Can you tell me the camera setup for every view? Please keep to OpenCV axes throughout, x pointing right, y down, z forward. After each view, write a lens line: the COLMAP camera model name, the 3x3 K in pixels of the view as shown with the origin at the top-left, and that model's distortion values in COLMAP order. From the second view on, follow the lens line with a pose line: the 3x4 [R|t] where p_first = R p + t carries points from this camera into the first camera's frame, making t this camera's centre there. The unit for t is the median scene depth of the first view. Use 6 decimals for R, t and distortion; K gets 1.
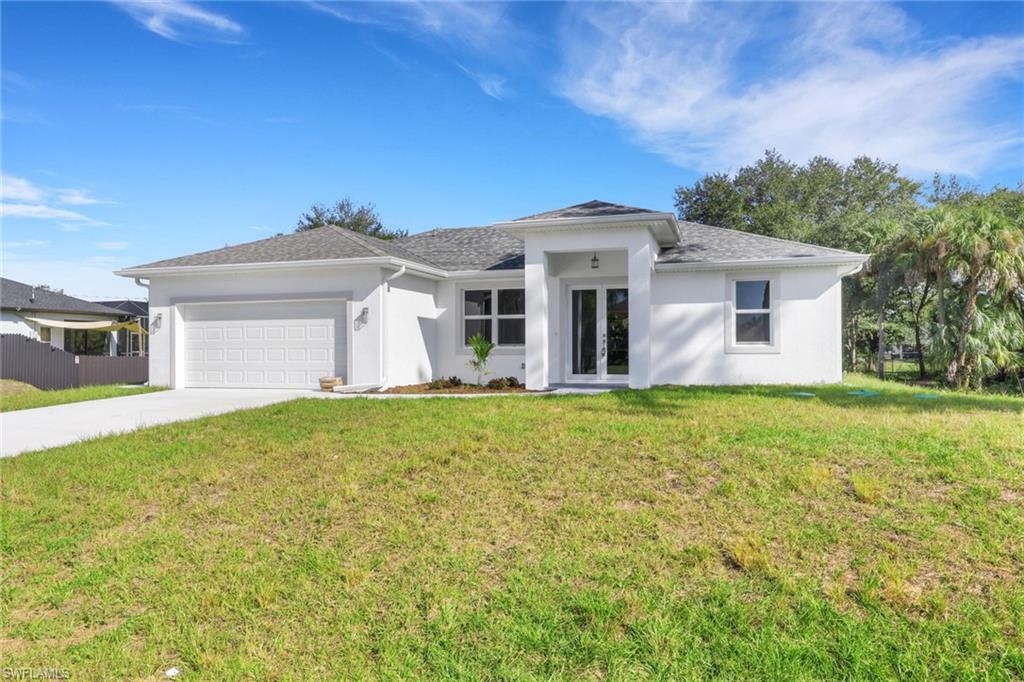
lens RADIAL K [[708.4, 0, 512.0], [0, 708.4, 341.0], [0, 0, 1]] dist [0.003686, -0.000428]
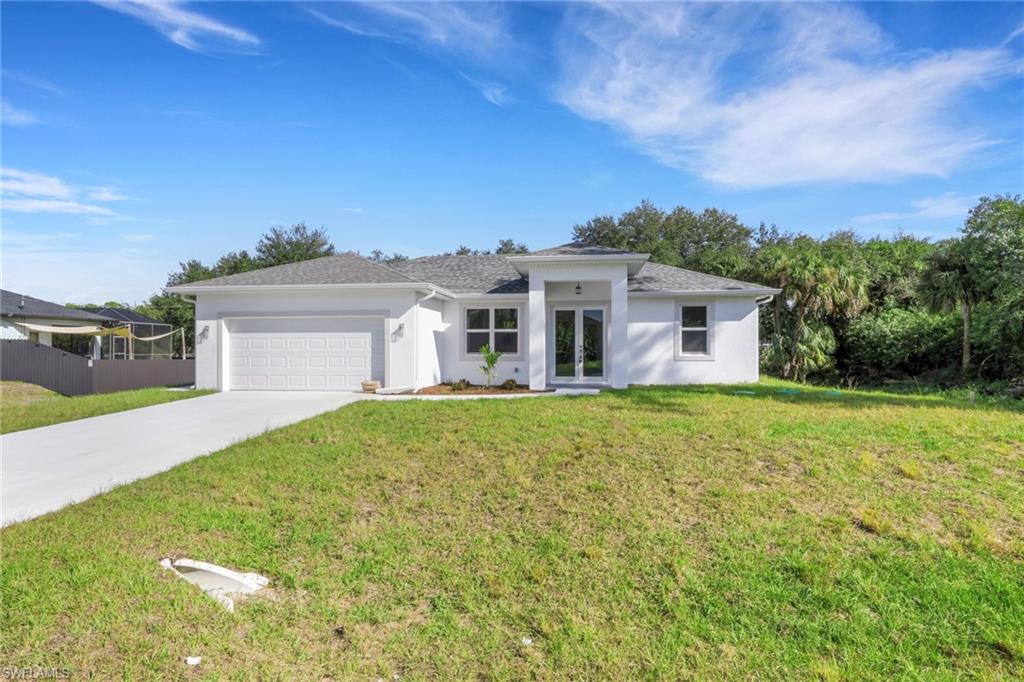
lens RADIAL K [[572.1, 0, 512.0], [0, 572.1, 341.0], [0, 0, 1]] dist [0.002949, 0.000548]
pose [[0.984477, 0.004616, 0.175453, -0.175094], [-0.004620, 0.999989, -0.000384, -0.016441], [-0.175453, -0.000432, 0.984488, 0.001678]]
